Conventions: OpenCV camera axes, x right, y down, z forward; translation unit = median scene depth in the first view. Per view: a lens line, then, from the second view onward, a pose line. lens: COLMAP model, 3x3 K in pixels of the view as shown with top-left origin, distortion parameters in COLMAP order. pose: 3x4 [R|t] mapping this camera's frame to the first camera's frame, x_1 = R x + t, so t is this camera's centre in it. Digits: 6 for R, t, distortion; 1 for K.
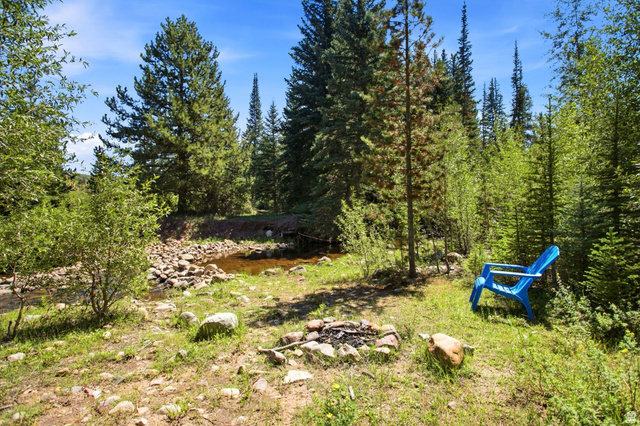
lens RADIAL K [[296.9, 0, 319.8], [0, 296.9, 213.3], [0, 0, 1]] dist [0.004631, 0.000684]
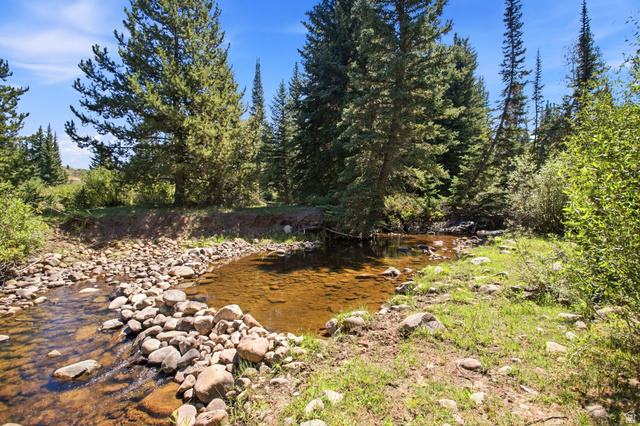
lens RADIAL K [[275.8, 0, 320.5], [0, 275.8, 212.5], [0, 0, 1]] dist [0.000489, -0.000628]
pose [[0.999637, -0.006857, 0.026062, -0.097620], [0.006197, 0.999661, 0.025294, 0.003902], [-0.026227, -0.025123, 0.999340, 0.235730]]
